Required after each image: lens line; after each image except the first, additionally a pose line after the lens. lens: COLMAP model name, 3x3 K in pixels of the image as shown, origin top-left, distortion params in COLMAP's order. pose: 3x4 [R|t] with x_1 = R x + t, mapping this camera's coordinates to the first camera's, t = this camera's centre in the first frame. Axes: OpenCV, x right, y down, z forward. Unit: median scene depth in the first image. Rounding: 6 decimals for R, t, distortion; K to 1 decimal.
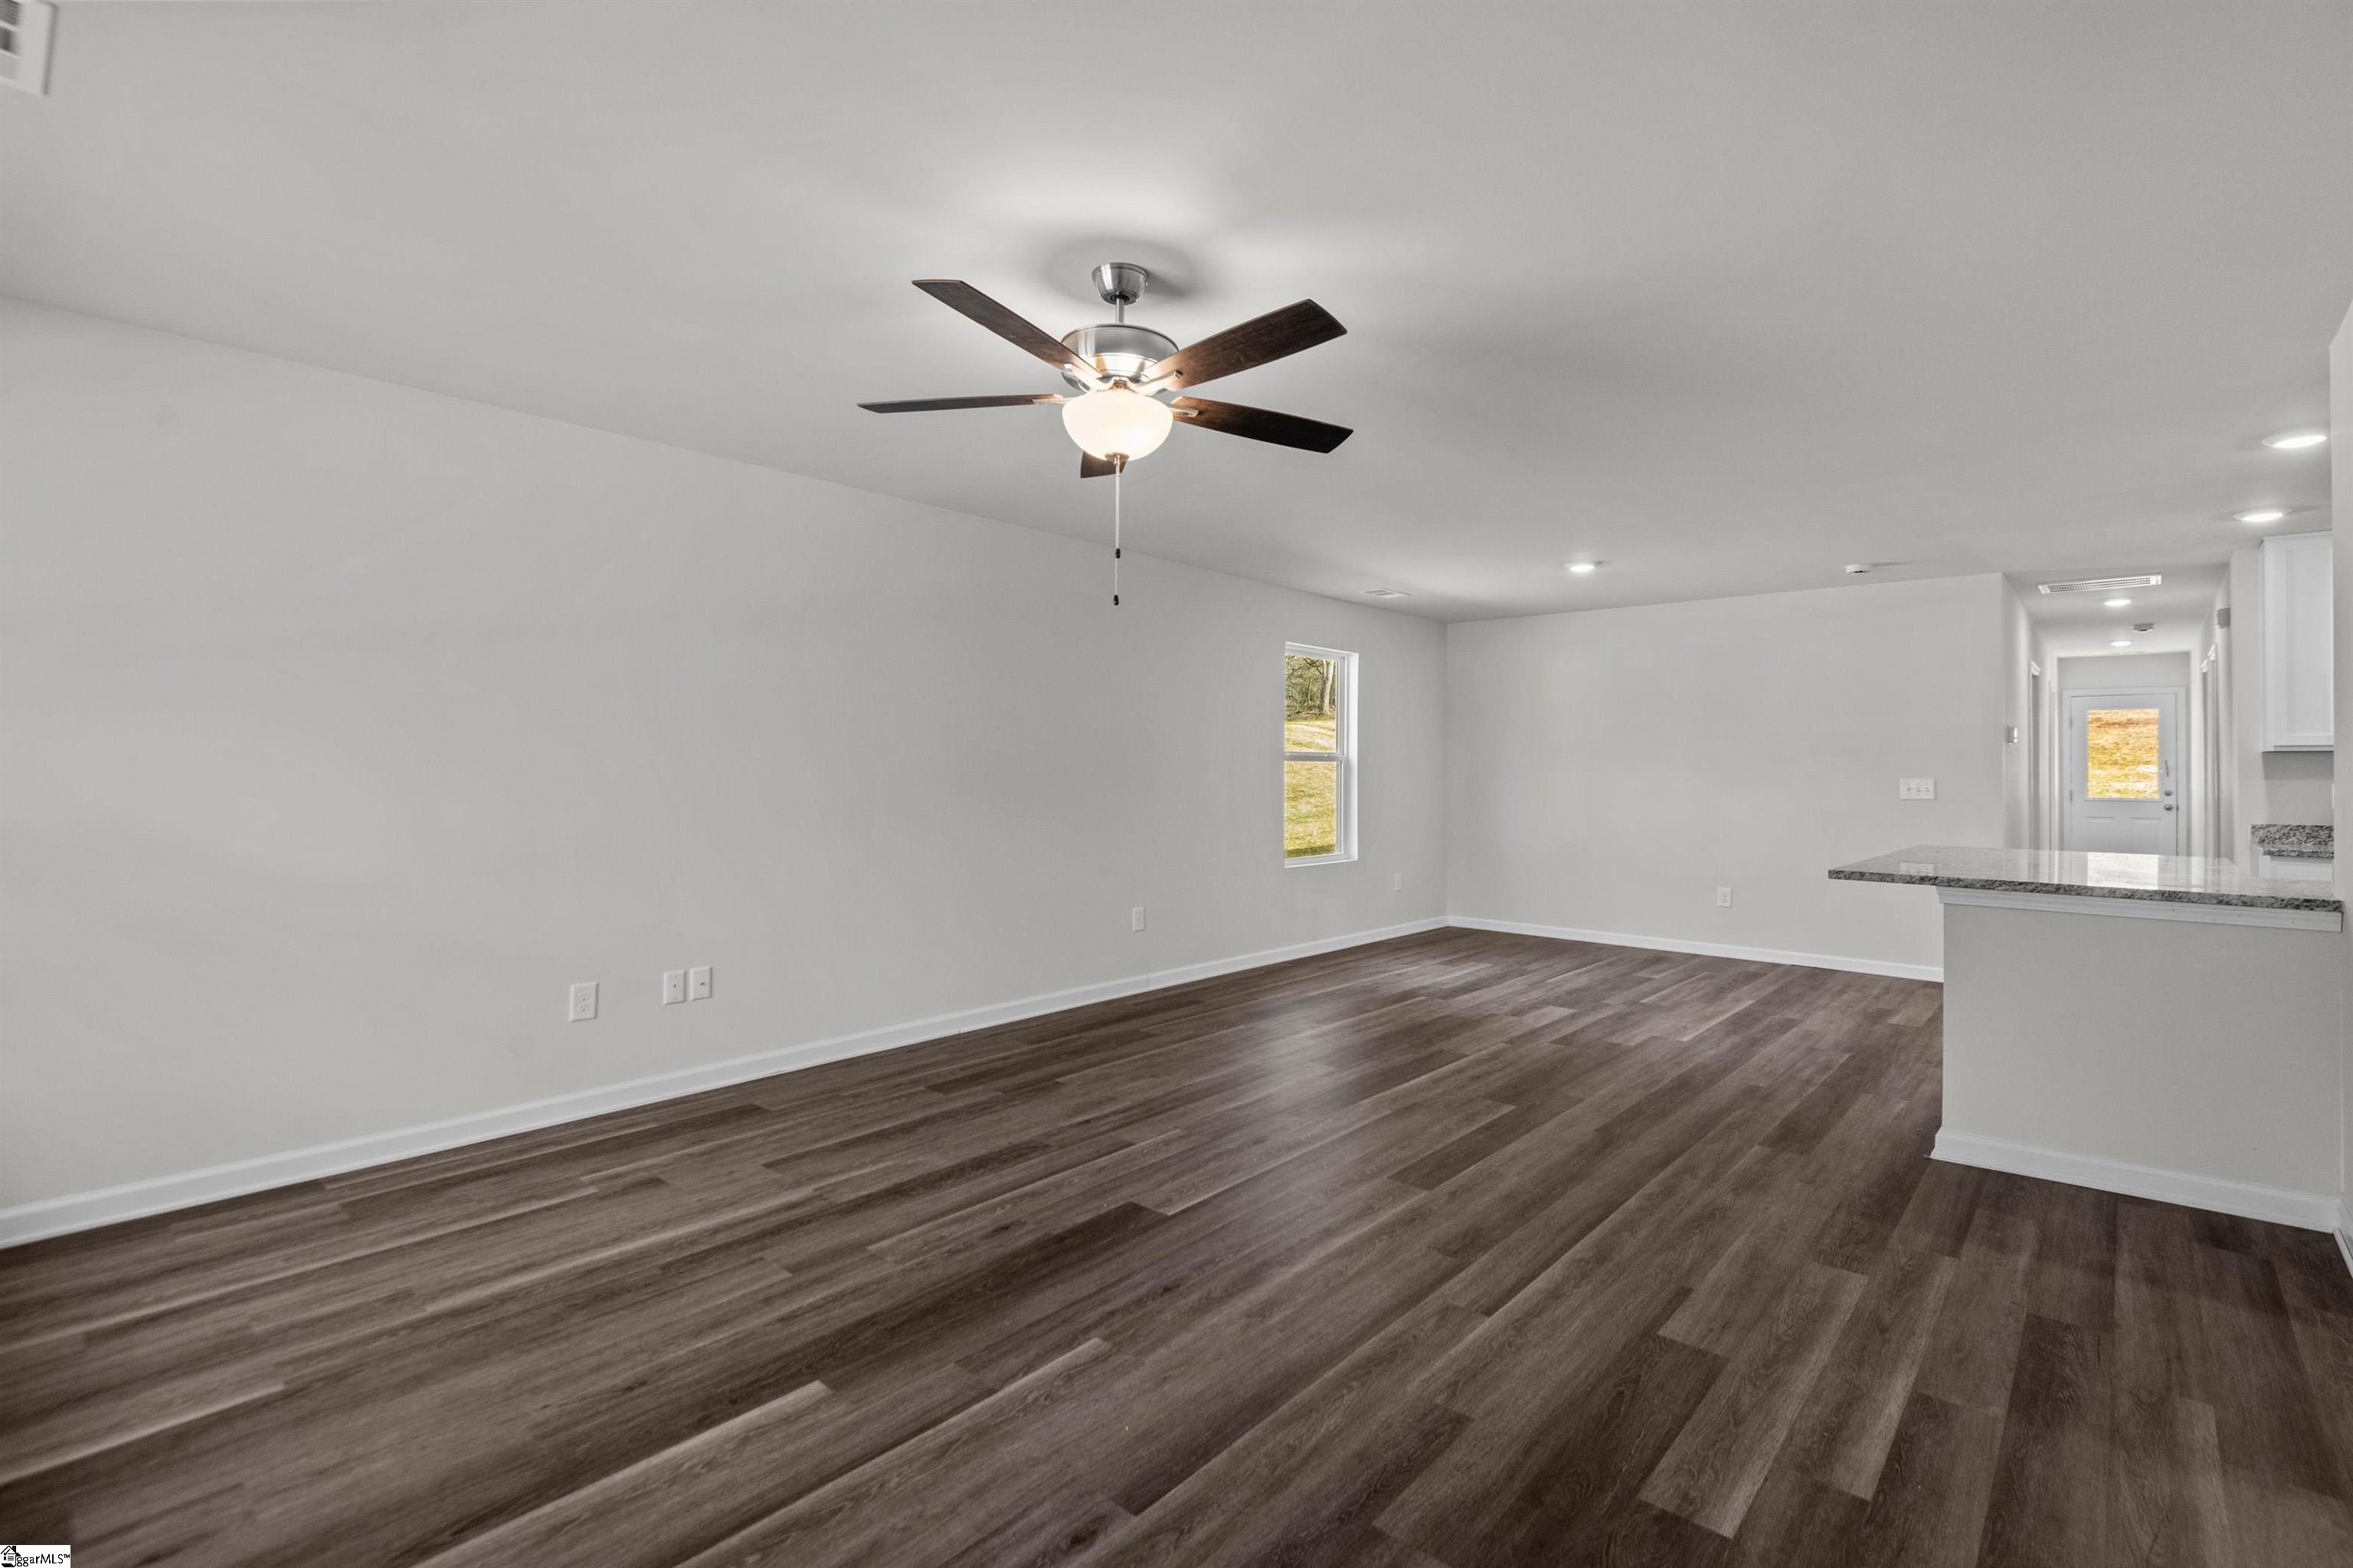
lens RADIAL K [[1074.3, 0, 1157.4], [0, 1074.3, 771.4], [0, 0, 1]] dist [0.017322, -0.004564]
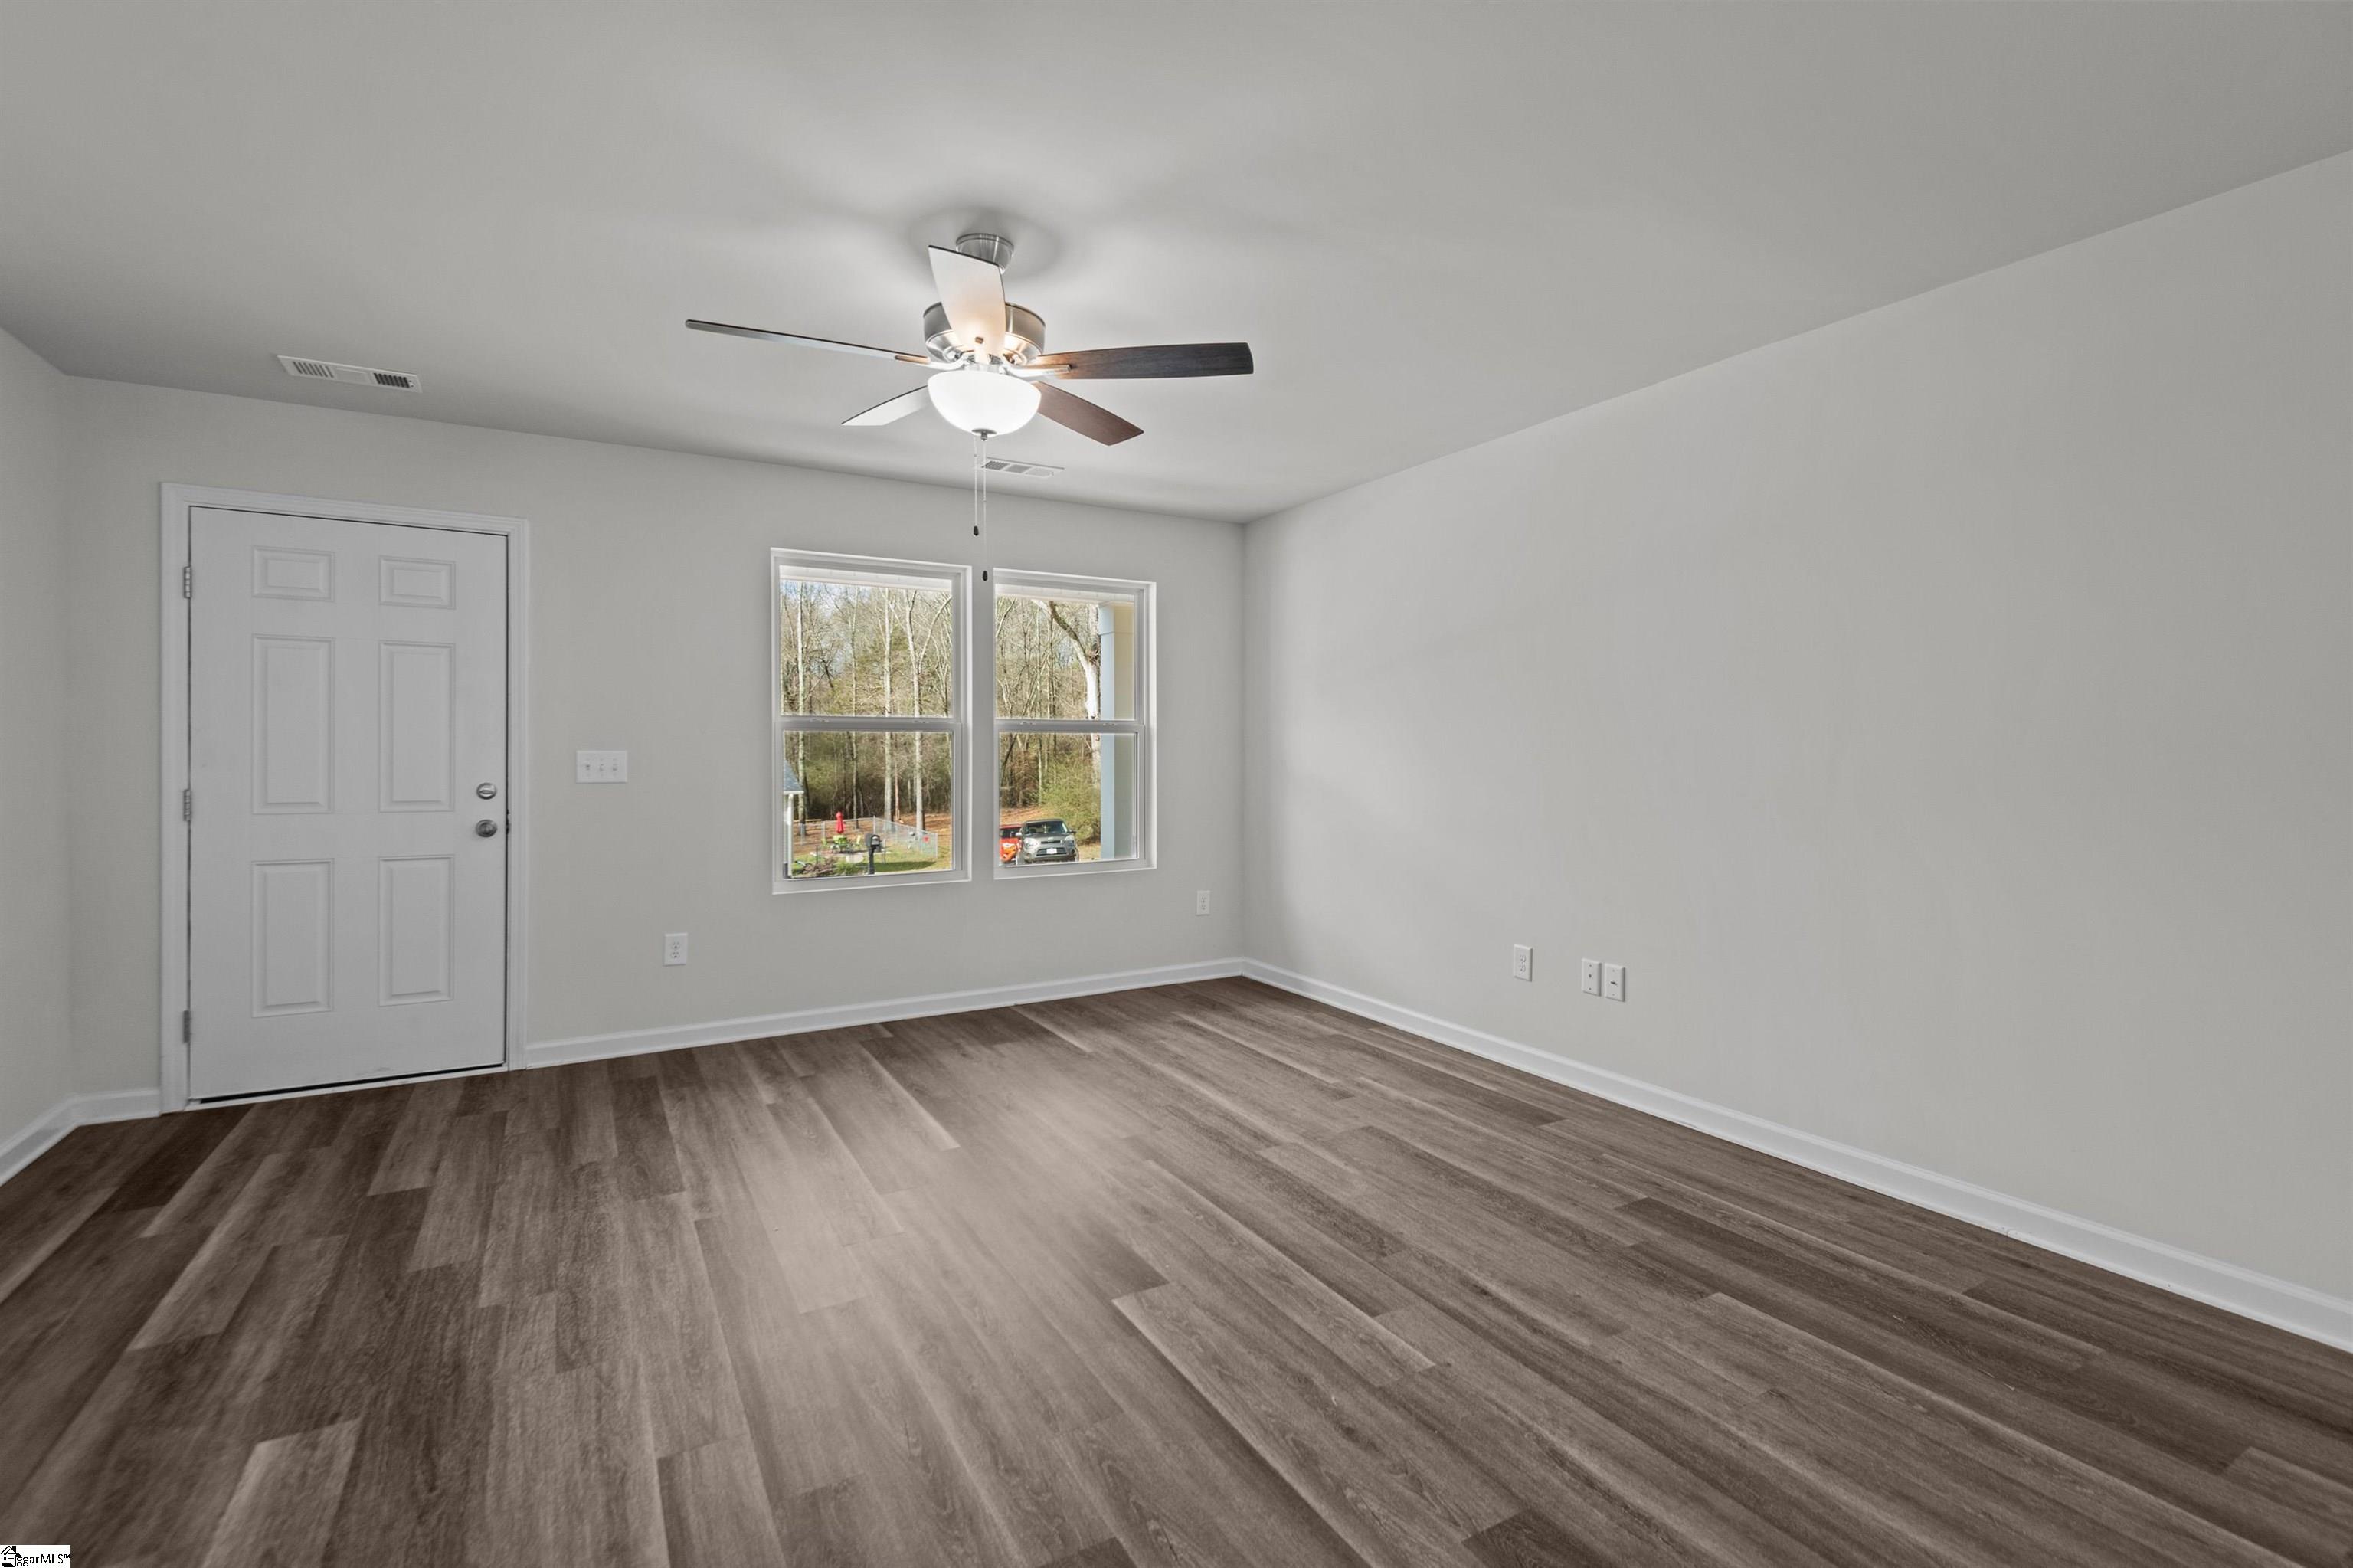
lens RADIAL K [[1074.3, 0, 1218.4], [0, 1074.3, 749.2], [0, 0, 1]] dist [0.017322, -0.004564]
pose [[-0.288035, 0.000412, -0.957620, 0.679255], [-0.004276, 0.999989, 0.001716, -0.000753], [0.957610, 0.004589, -0.288031, 1.169966]]
